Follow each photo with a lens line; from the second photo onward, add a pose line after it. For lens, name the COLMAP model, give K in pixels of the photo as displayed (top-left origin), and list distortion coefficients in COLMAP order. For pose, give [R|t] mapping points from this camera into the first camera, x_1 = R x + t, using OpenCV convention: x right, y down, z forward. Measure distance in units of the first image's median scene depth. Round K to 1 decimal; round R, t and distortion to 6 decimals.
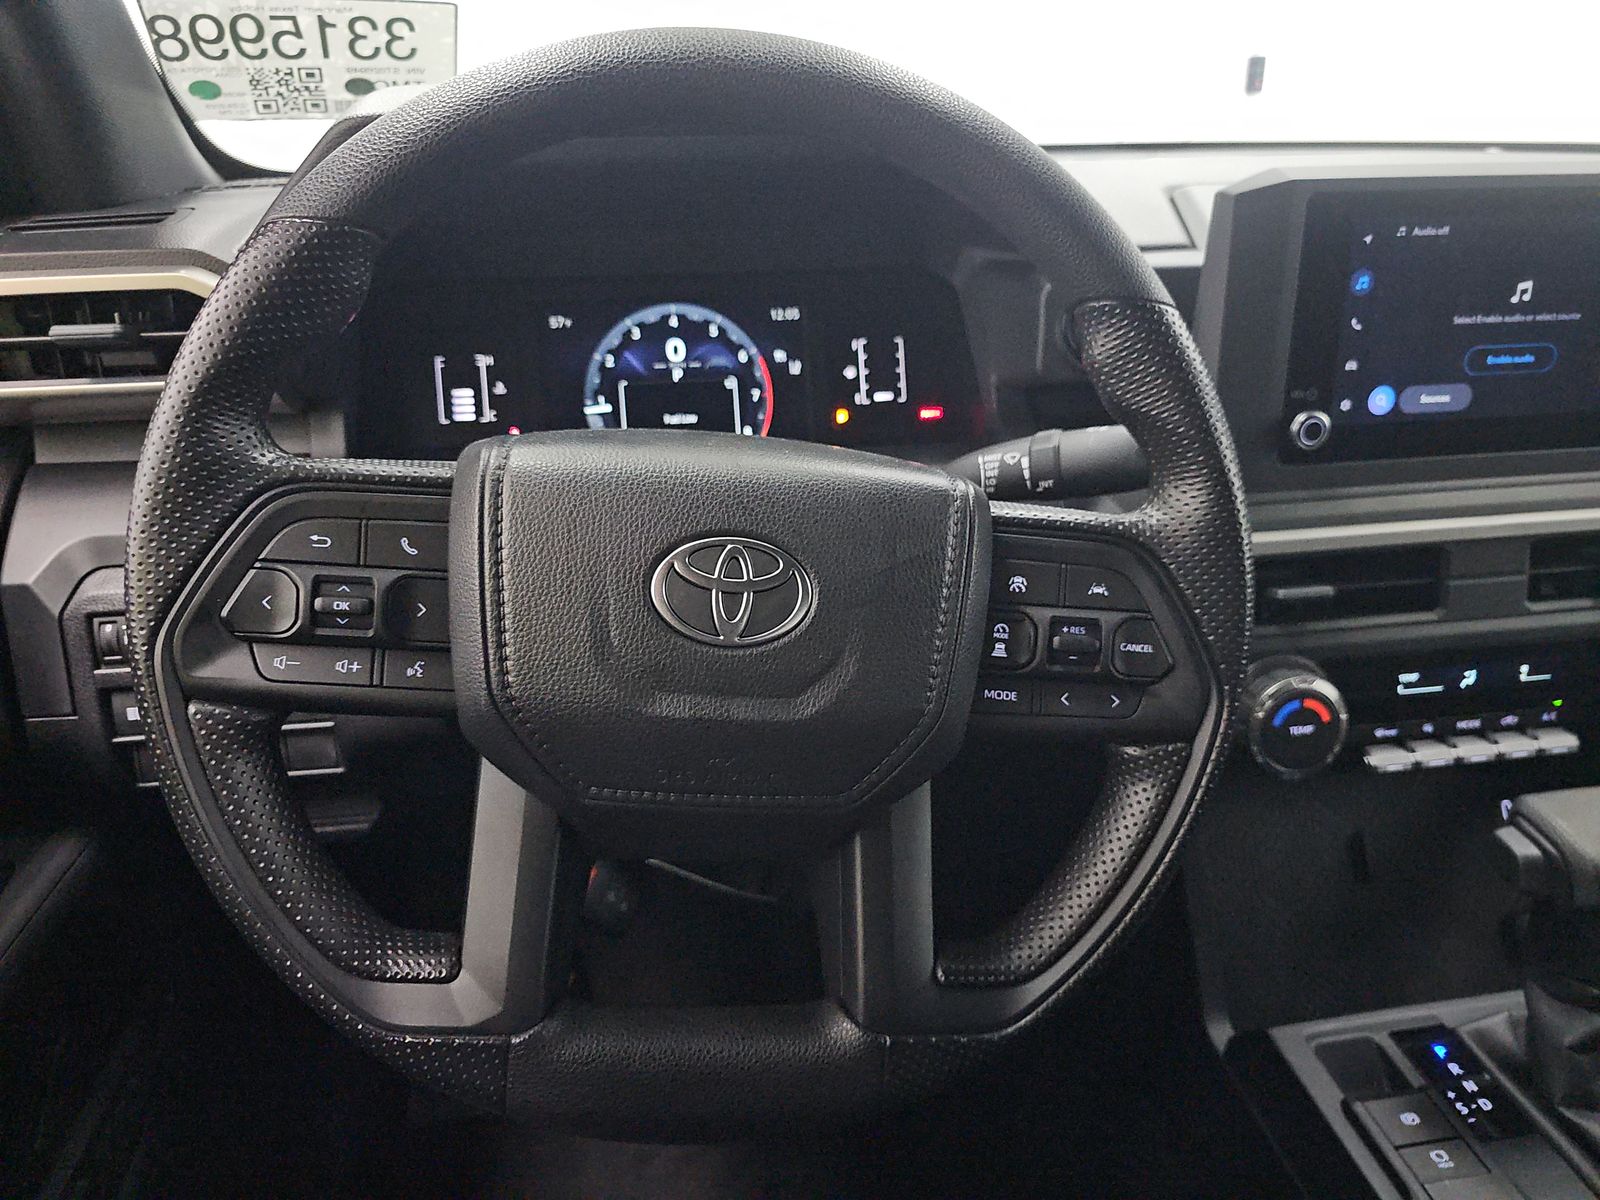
lens RADIAL K [[1042.3, 0, 800.0], [0, 1042.3, 600.0], [0, 0, 1]] dist [0.043758, -0.060121]
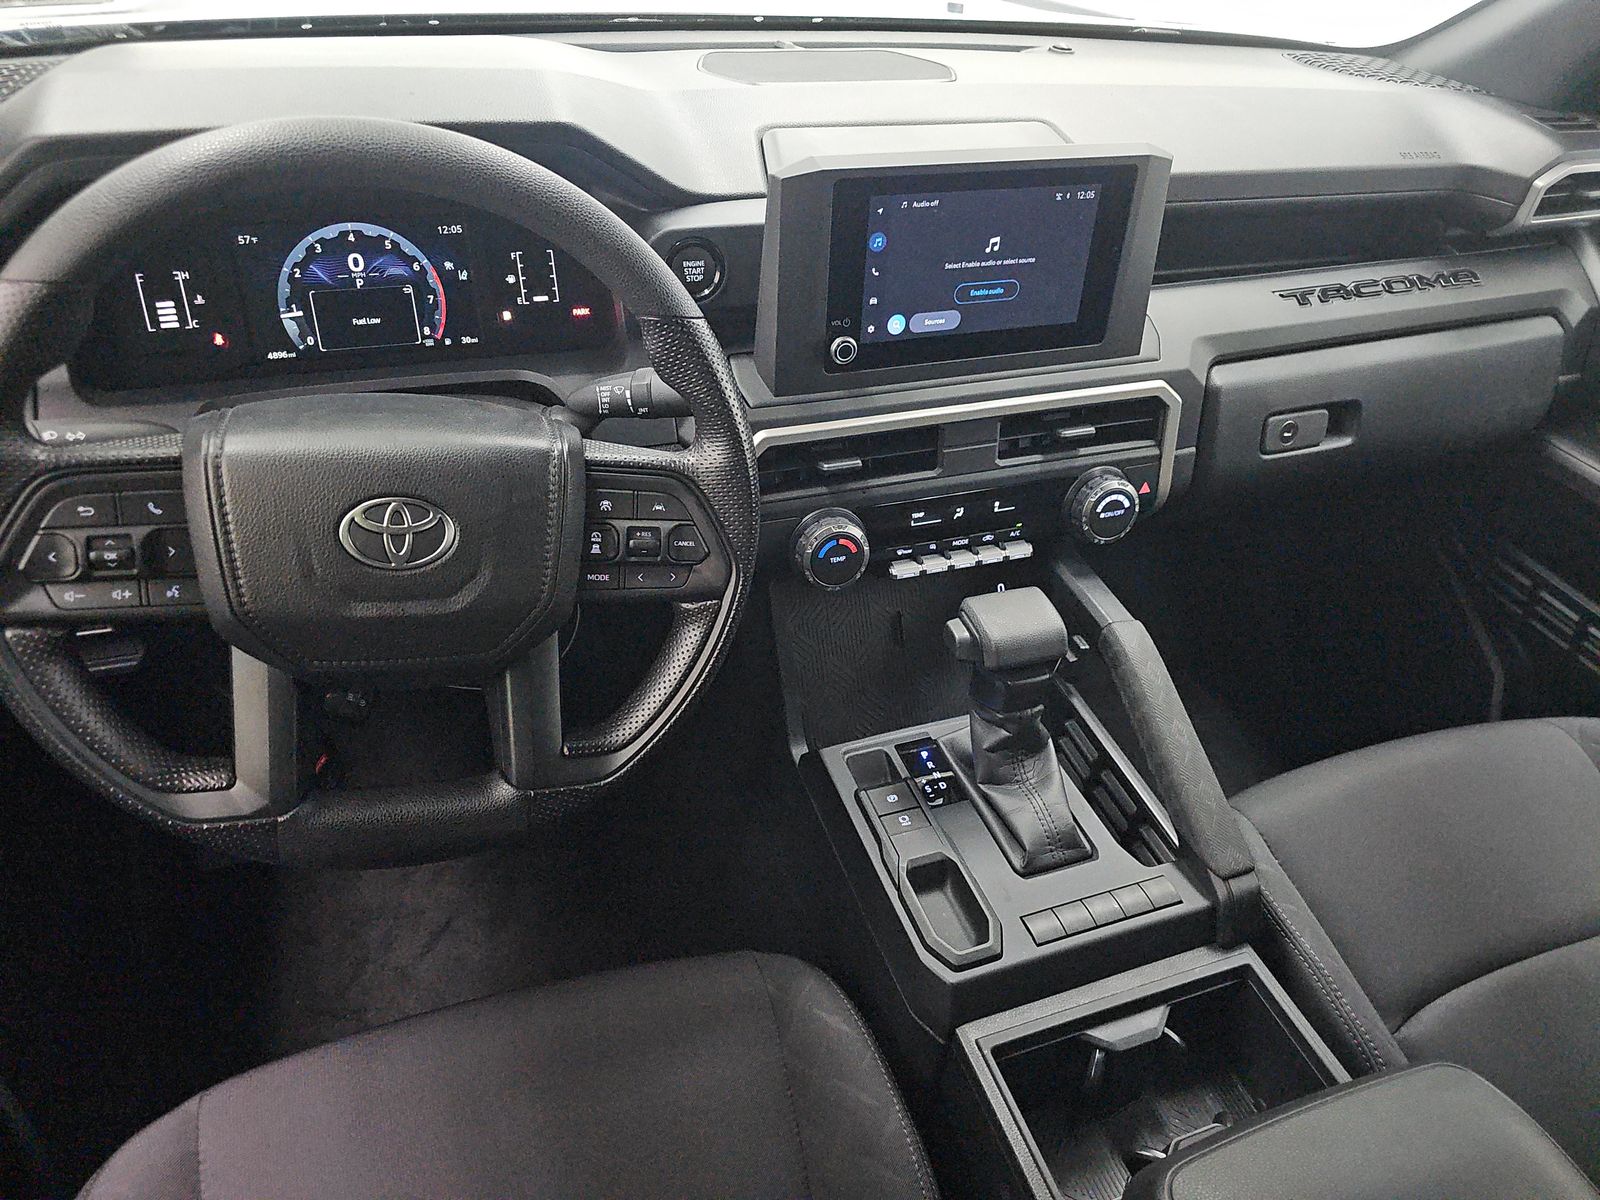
lens RADIAL K [[1065.9, 0, 799.6], [0, 1065.9, 576.3], [0, 0, 1]] dist [0.062219, -0.070075]
pose [[0.978487, -0.058291, 0.197902, 0.128697], [0.007985, 0.969235, 0.246007, -0.219505], [-0.206154, -0.239135, 0.948849, -0.407903]]
